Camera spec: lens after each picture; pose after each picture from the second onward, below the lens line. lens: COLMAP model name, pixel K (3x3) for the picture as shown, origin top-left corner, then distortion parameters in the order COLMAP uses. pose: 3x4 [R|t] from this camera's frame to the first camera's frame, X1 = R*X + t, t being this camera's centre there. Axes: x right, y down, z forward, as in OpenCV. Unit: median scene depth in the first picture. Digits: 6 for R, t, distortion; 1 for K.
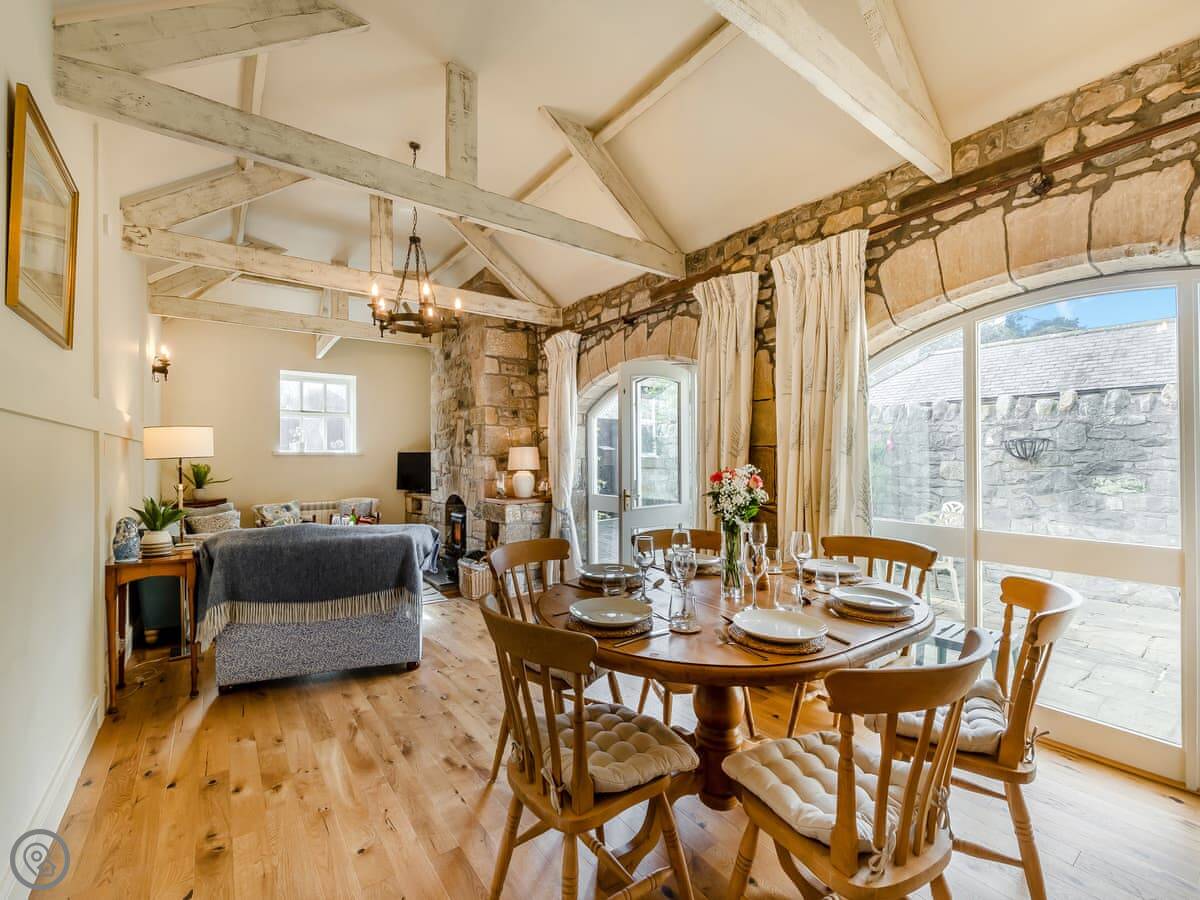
lens RADIAL K [[519.9, 0, 598.0], [0, 519.9, 453.8], [0, 0, 1]] dist [-0.000573, 0.000063]
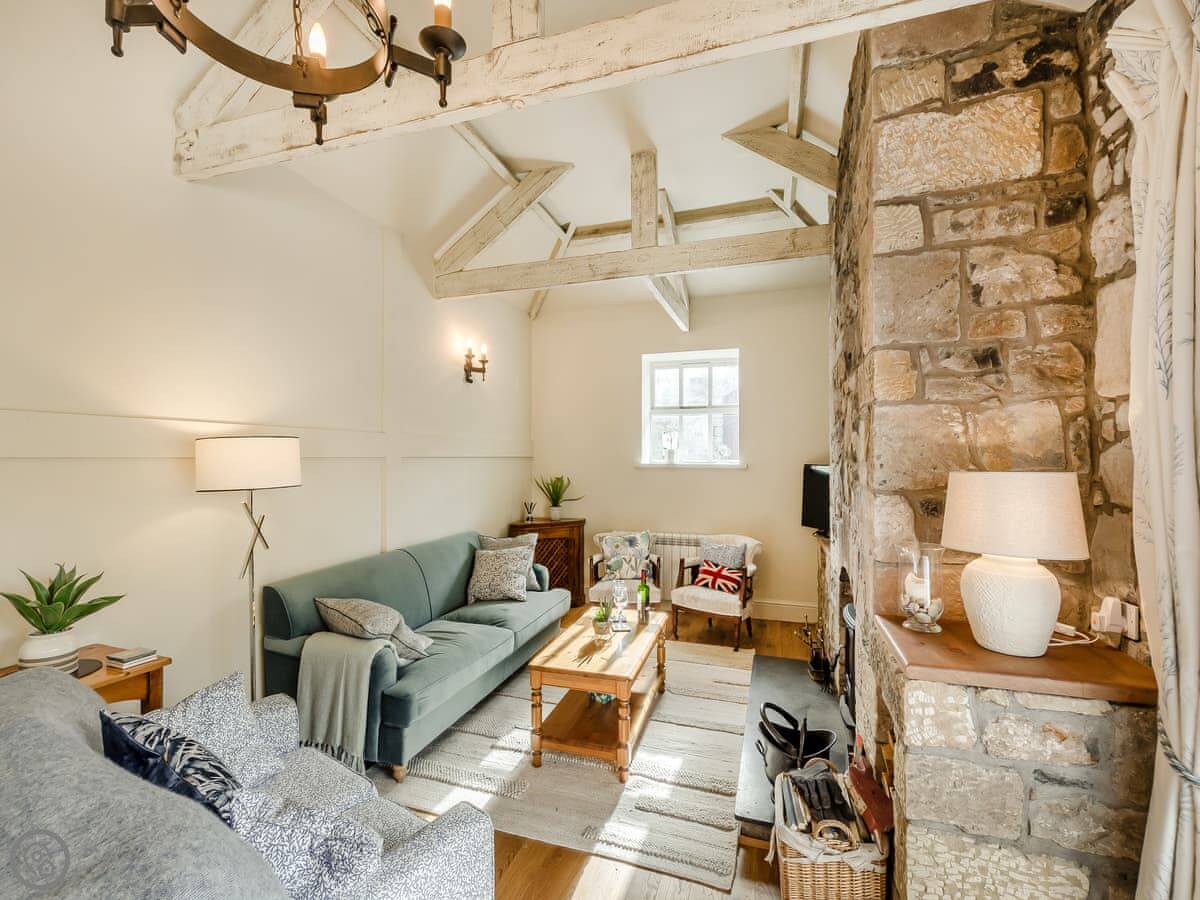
lens RADIAL K [[519.9, 0, 591.8], [0, 519.9, 453.5], [0, 0, 1]] dist [-0.000573, 0.000063]
pose [[0.570315, -0.000647, -0.821426, -0.038399], [0.001588, 0.999999, 0.000315, -0.021988], [0.821425, -0.001484, 0.570315, 0.625276]]
